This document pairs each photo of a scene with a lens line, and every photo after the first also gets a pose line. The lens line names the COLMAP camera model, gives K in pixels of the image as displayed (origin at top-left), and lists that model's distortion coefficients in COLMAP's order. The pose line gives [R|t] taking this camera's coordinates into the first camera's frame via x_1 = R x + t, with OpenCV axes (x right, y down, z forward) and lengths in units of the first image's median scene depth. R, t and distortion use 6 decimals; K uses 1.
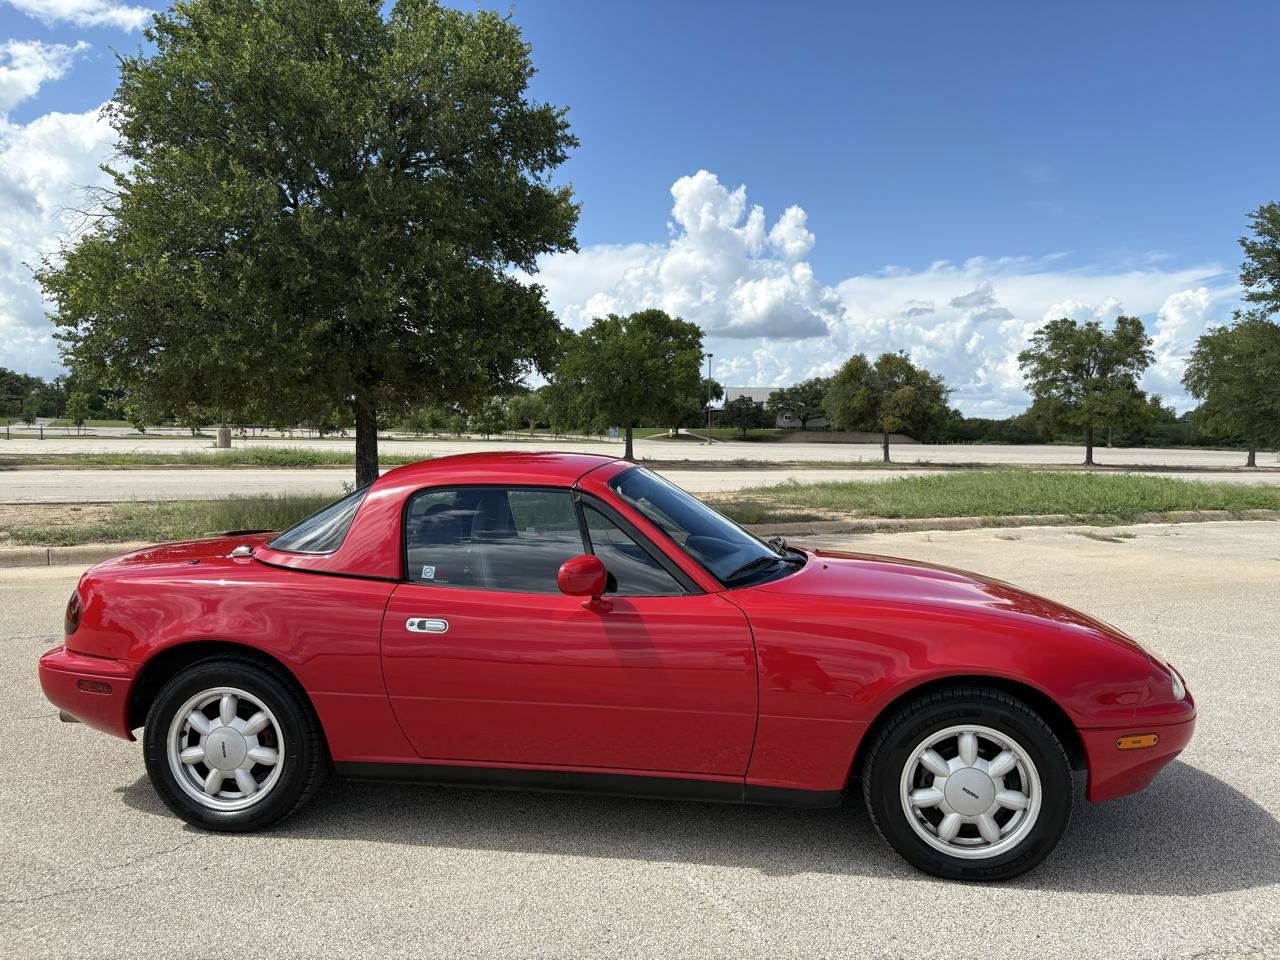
lens RADIAL K [[974.4, 0, 638.6], [0, 974.4, 498.6], [0, 0, 1]] dist [0.038317, -0.043321]
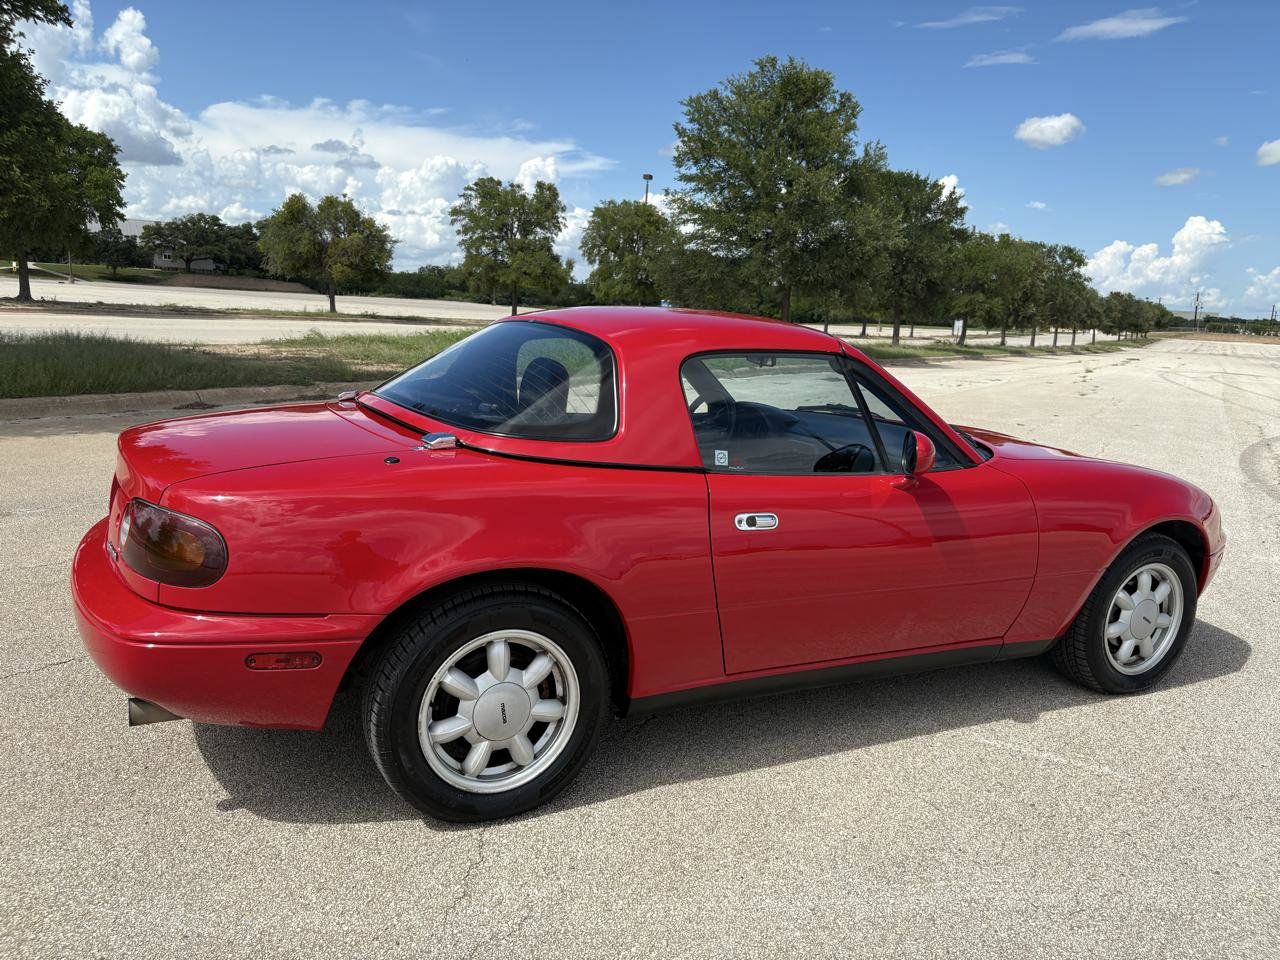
lens RADIAL K [[974.4, 0, 633.8], [0, 974.4, 494.9], [0, 0, 1]] dist [0.038317, -0.043321]
pose [[0.825609, -0.074948, 0.559243, -0.192581], [-0.007573, 0.989578, 0.143801, -0.002891], [-0.564192, -0.122958, 0.816436, 0.096277]]
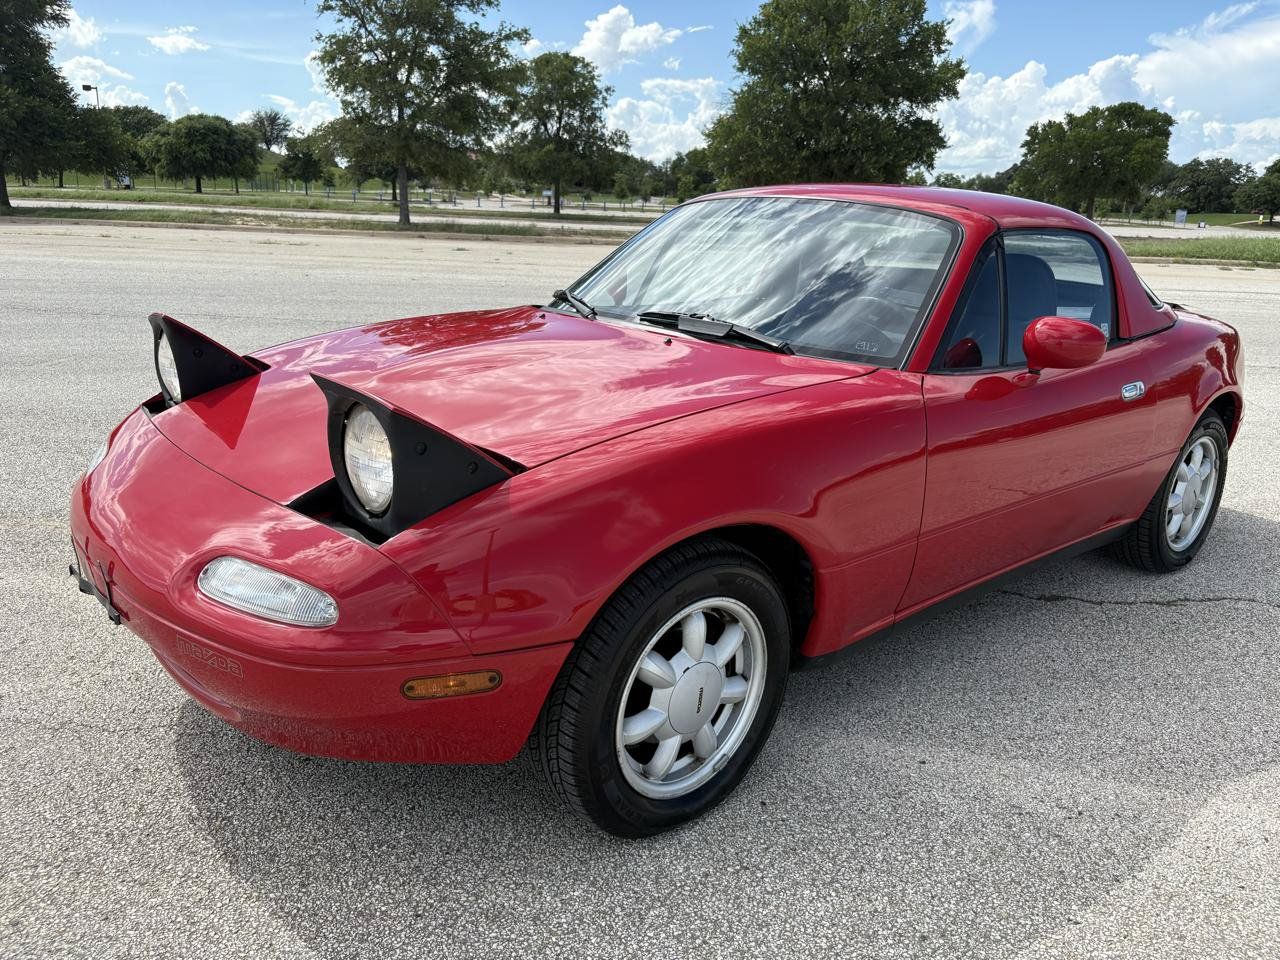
lens RADIAL K [[974.4, 0, 647.1], [0, 974.4, 476.1], [0, 0, 1]] dist [0.038317, -0.043321]
pose [[0.854342, 0.153242, -0.496605, 0.549602], [-0.055411, 0.976952, 0.206140, 0.102968], [0.516749, -0.148597, 0.843143, -1.119031]]
